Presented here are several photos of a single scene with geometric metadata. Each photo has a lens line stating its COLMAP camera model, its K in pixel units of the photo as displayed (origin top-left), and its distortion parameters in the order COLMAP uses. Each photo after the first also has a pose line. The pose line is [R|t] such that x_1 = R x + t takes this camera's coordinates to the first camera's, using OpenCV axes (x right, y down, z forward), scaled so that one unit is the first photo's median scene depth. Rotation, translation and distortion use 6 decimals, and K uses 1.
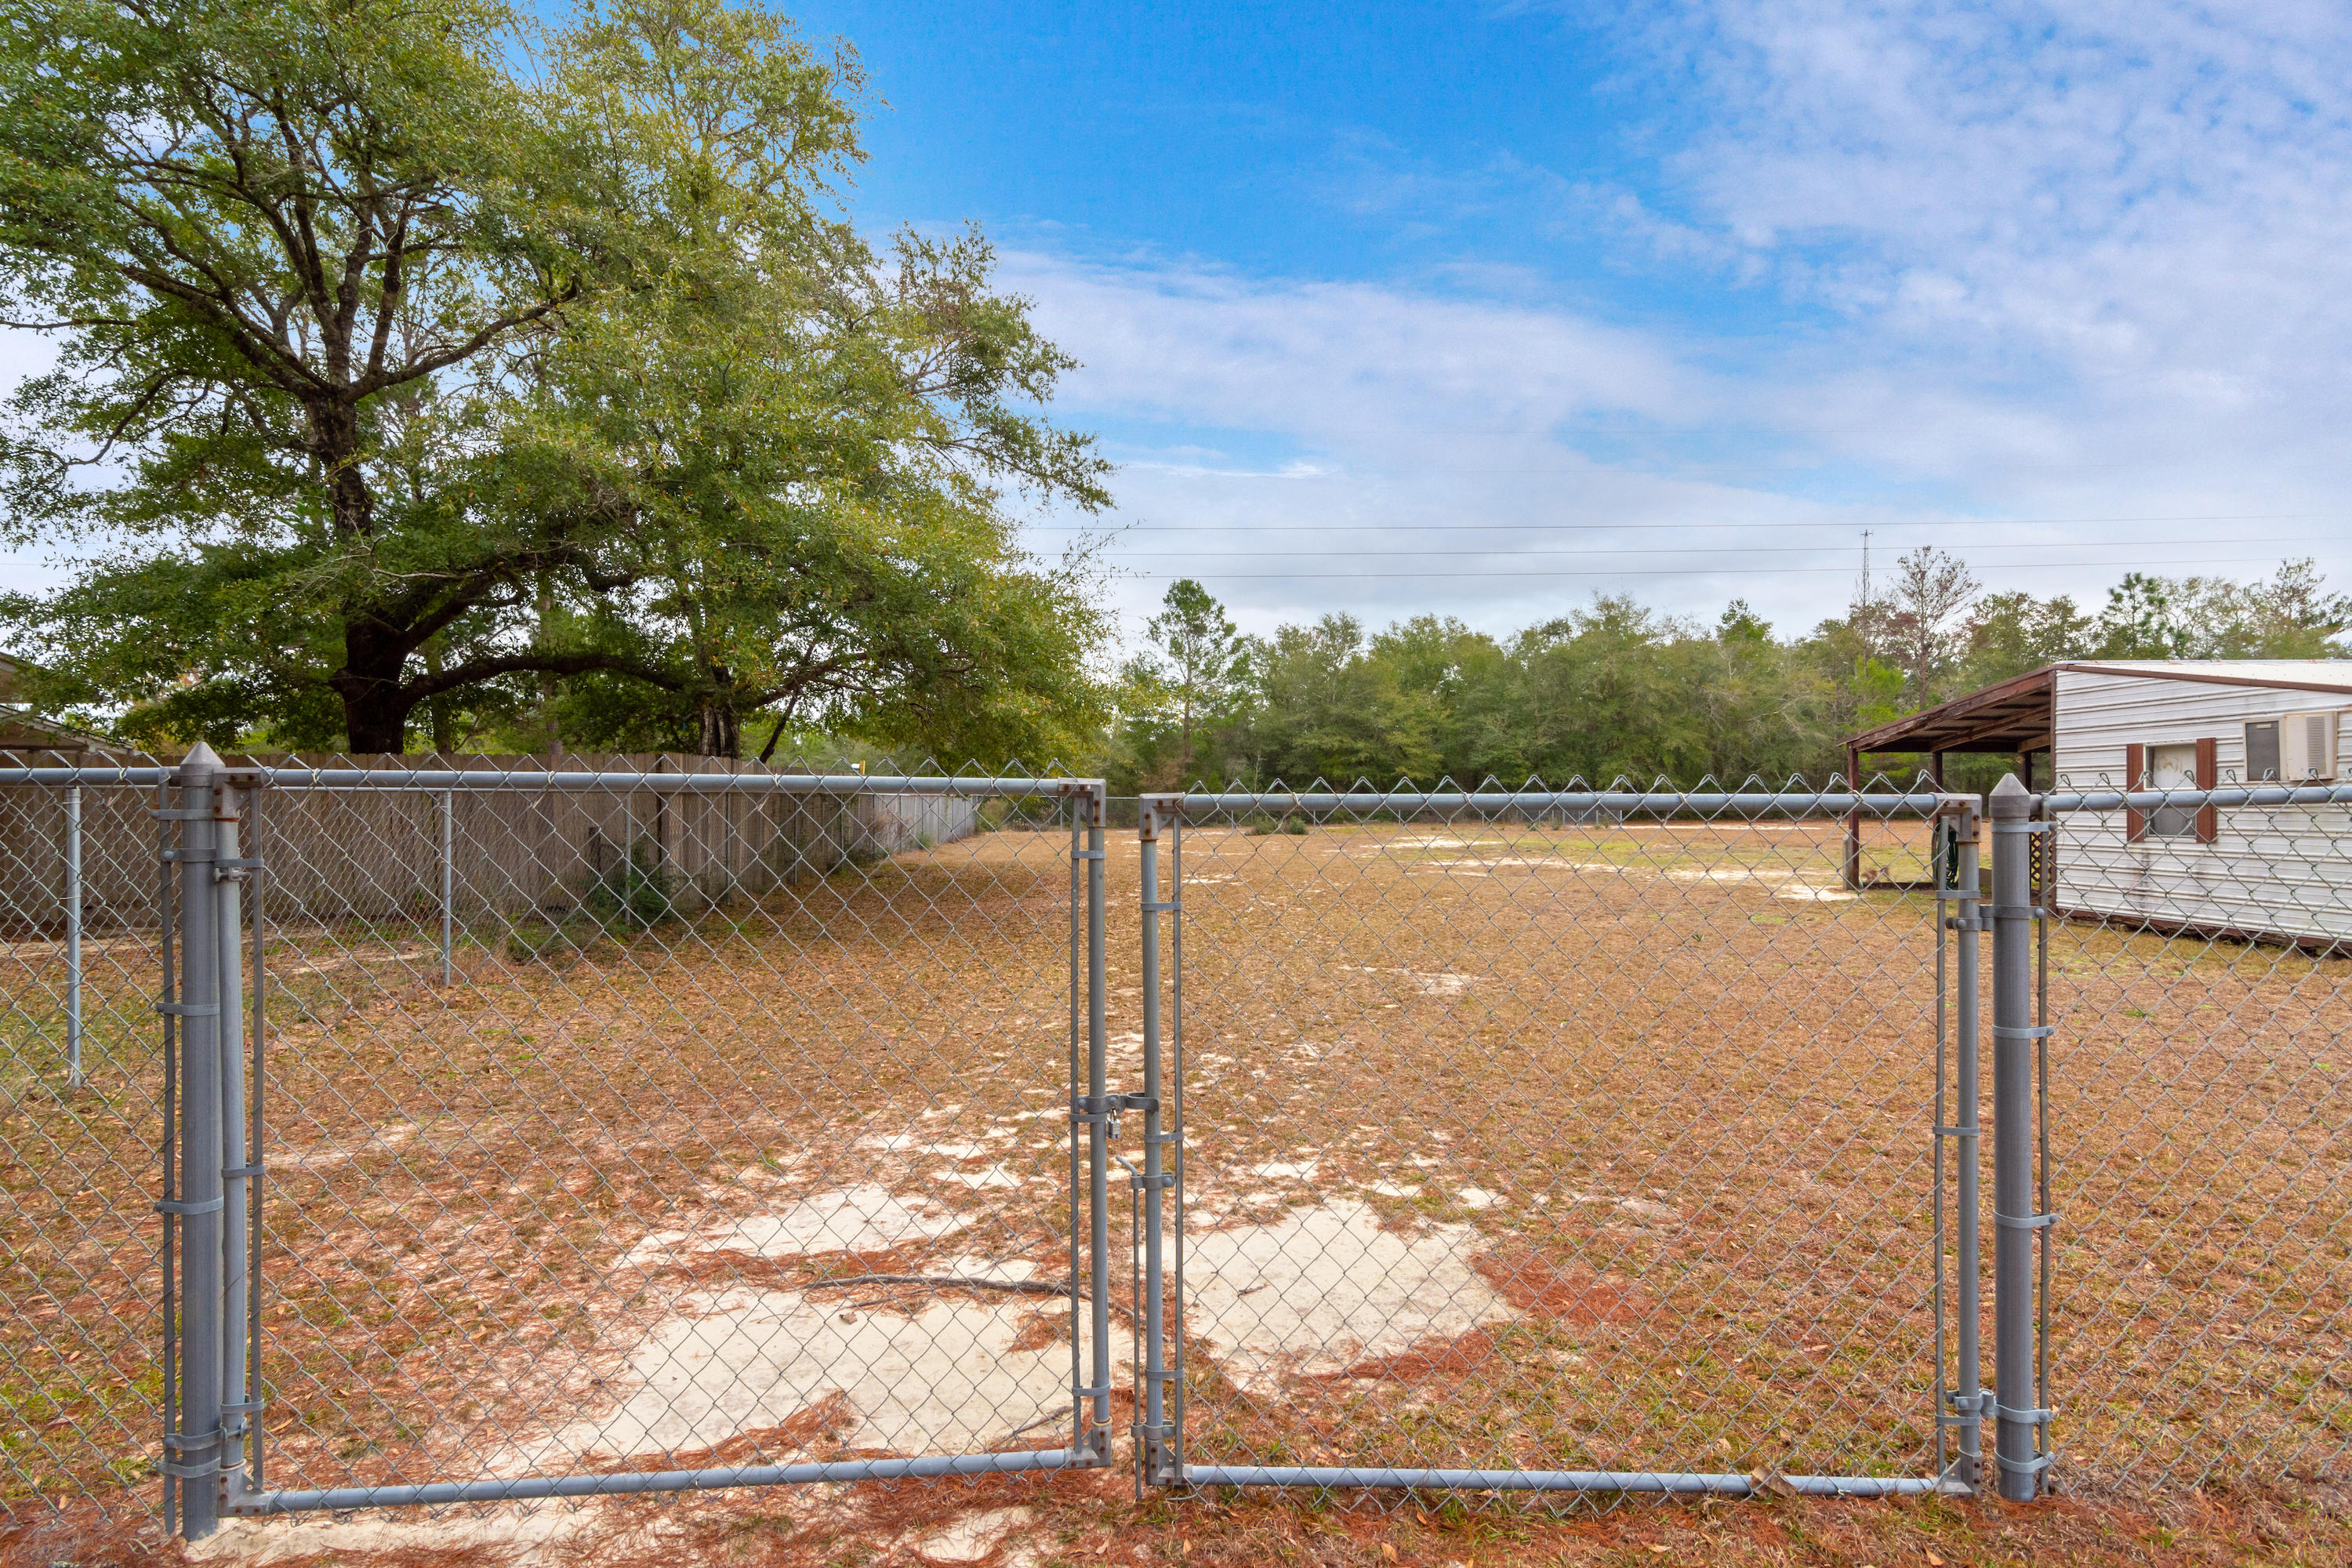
lens RADIAL K [[1132.2, 0, 1182.2], [0, 1132.2, 816.7], [0, 0, 1]] dist [-0.004871, 0.000684]
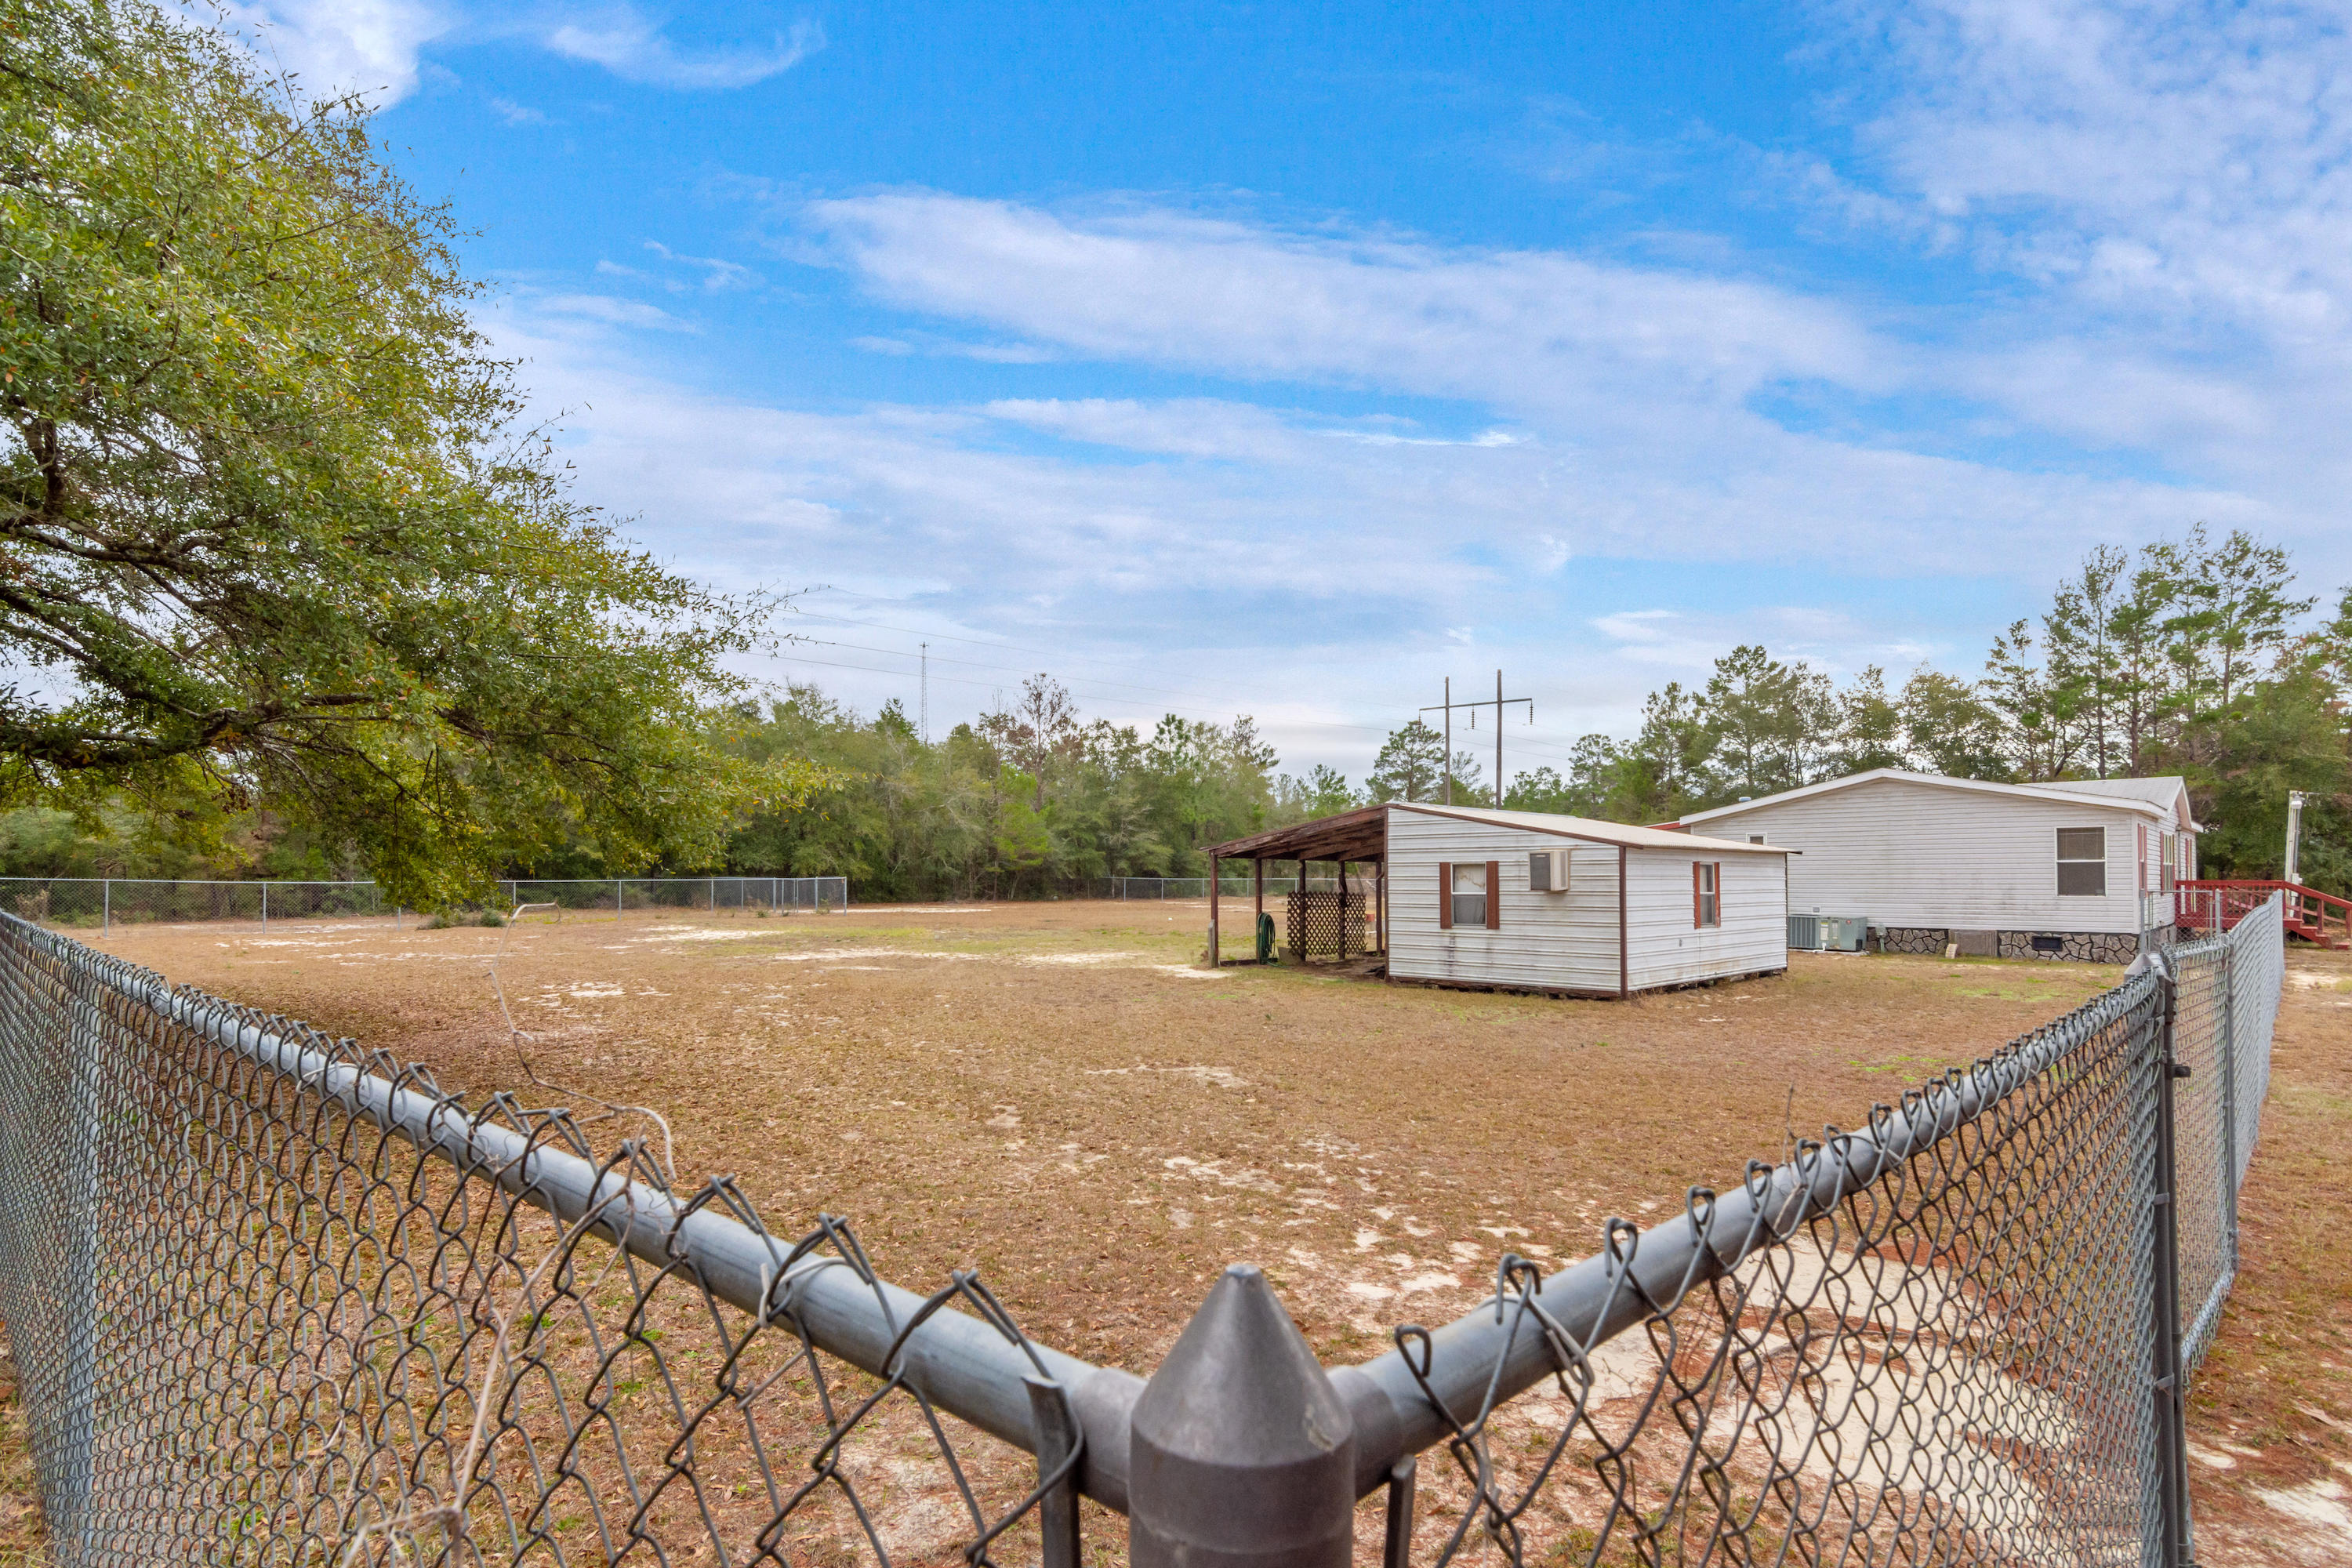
lens RADIAL K [[1152.6, 0, 1166.2], [0, 1152.6, 882.7], [0, 0, 1]] dist [-0.000765, 0.000312]
pose [[0.715581, 0.004011, 0.698518, -0.103930], [0.003337, 0.999952, -0.009160, -0.005577], [-0.698522, 0.008886, 0.715534, 0.039137]]
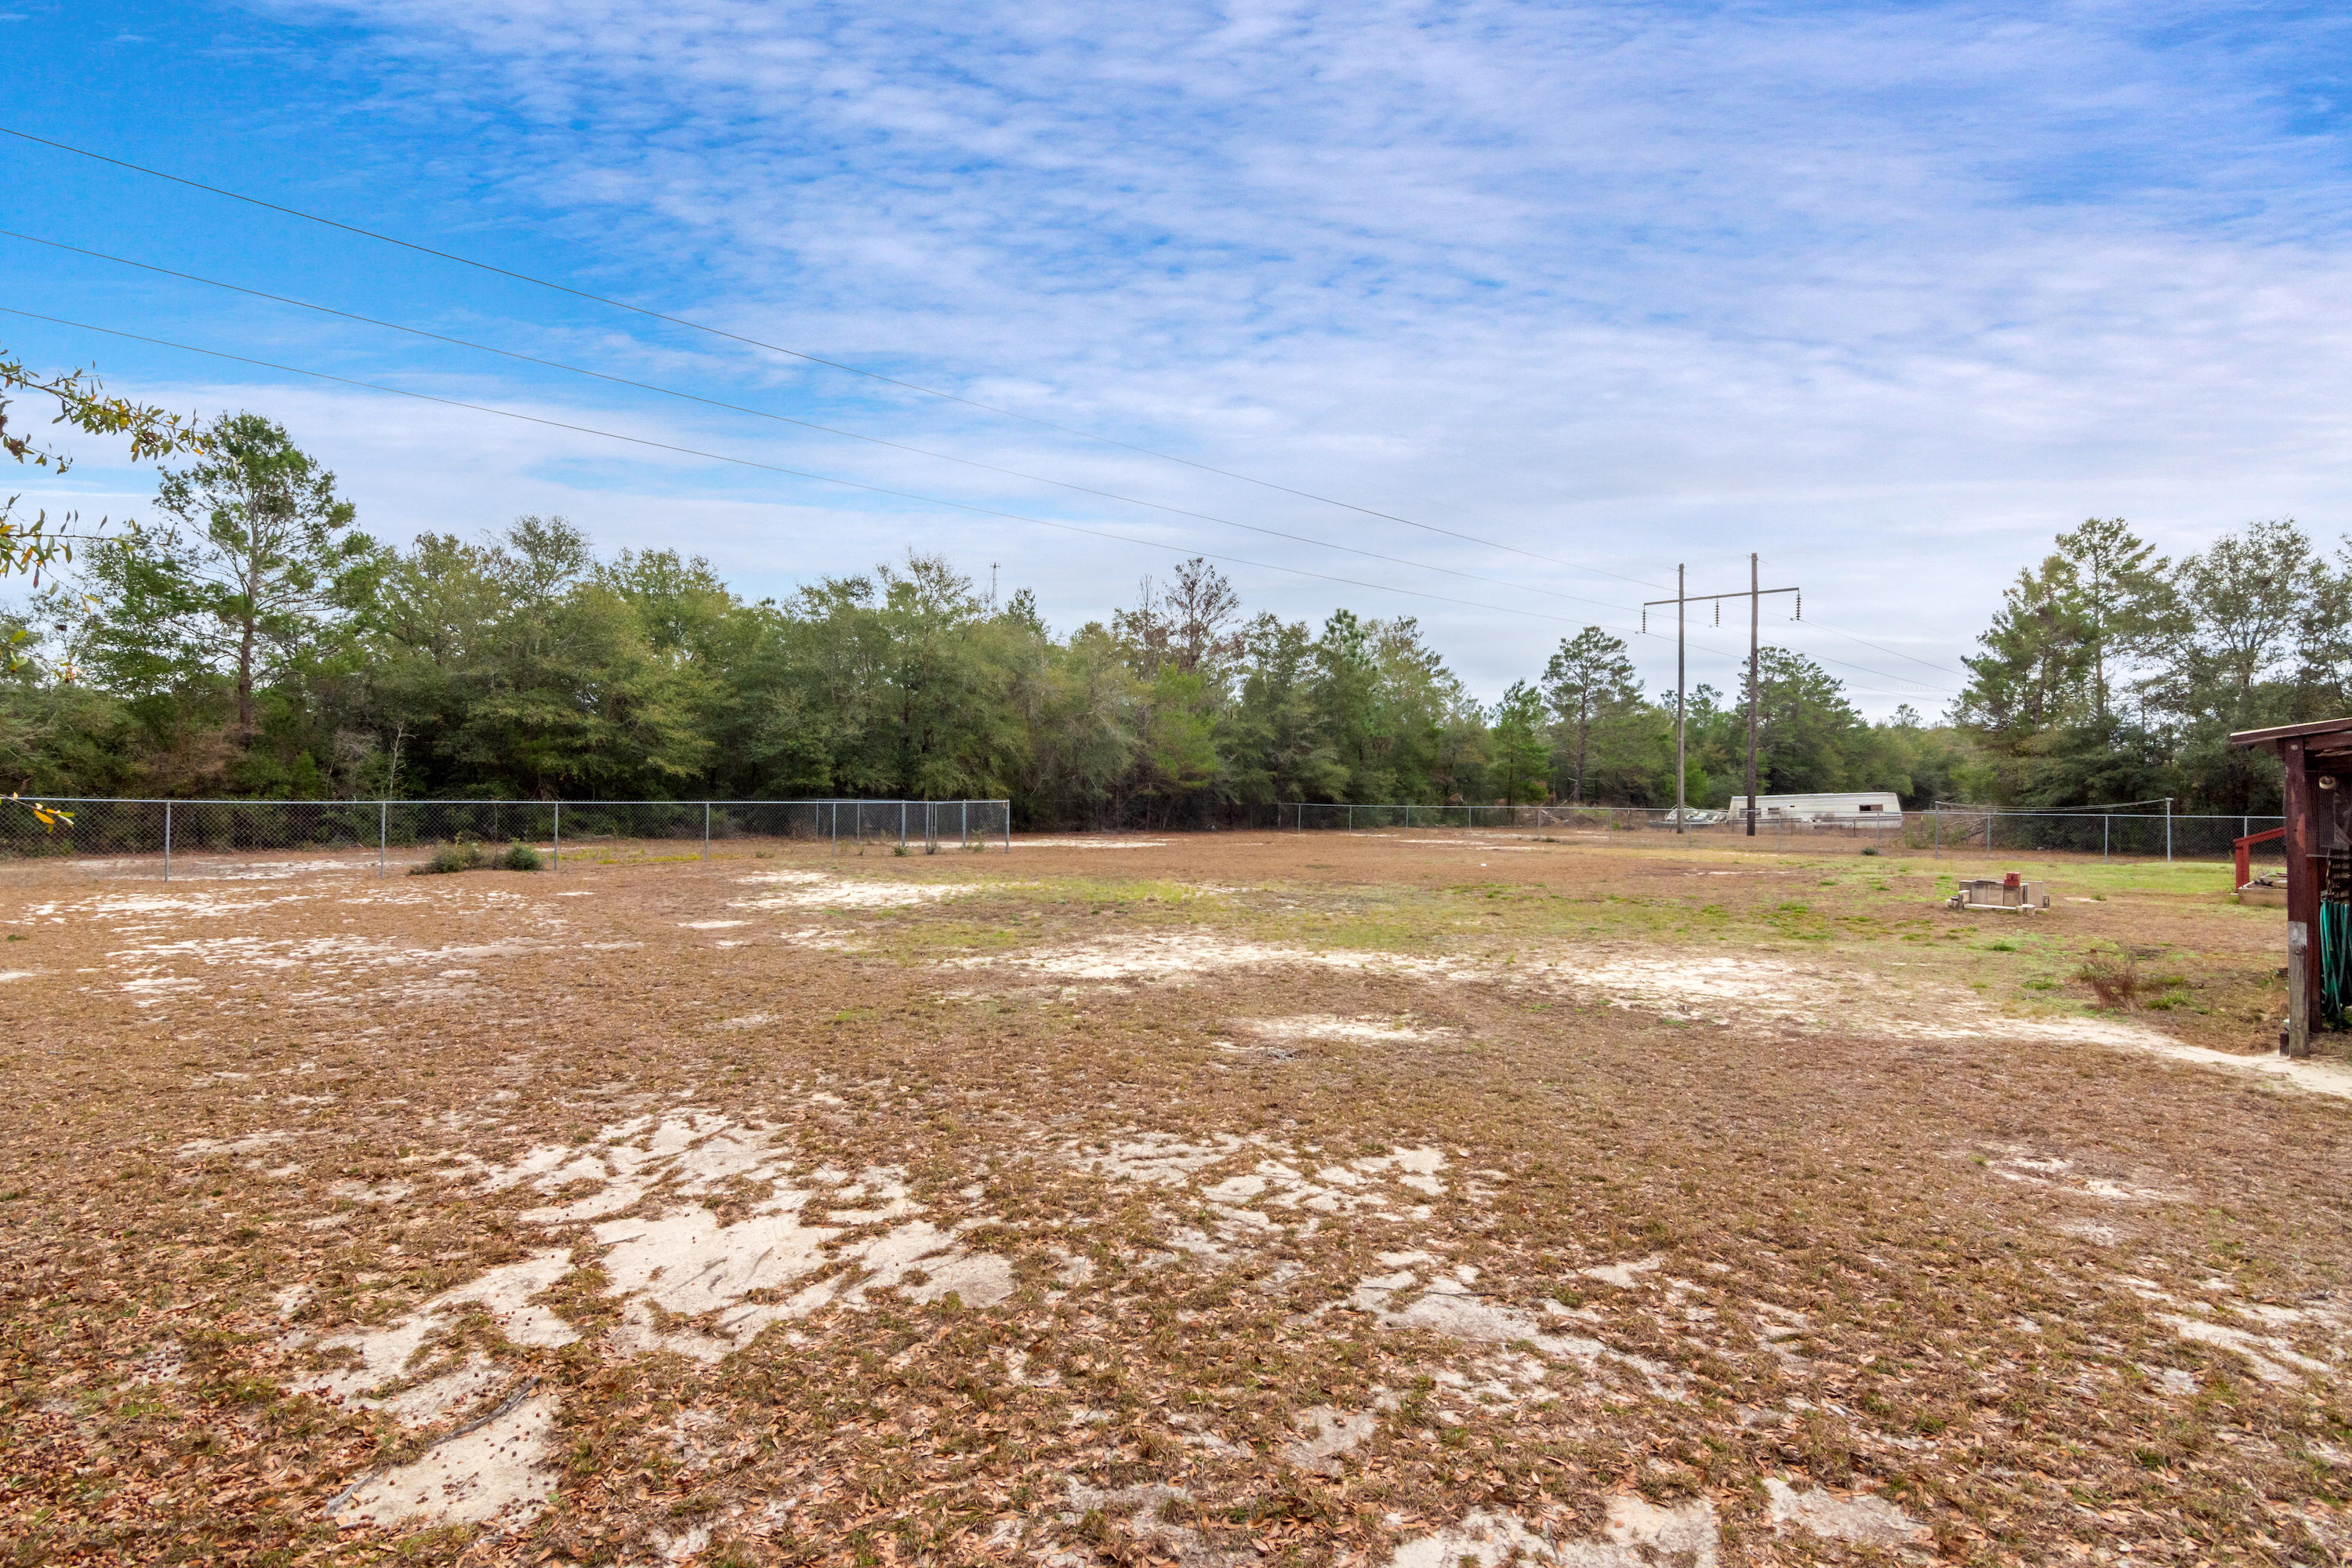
lens RADIAL K [[1145.3, 0, 1176.0], [0, 1145.3, 784.0], [0, 0, 1]] dist [-0.014529, -0.000311]
pose [[0.743089, 0.024352, 0.668749, -0.029061], [-0.005086, 0.999514, -0.030744, -0.008199], [-0.669173, 0.019445, 0.742852, 0.277390]]
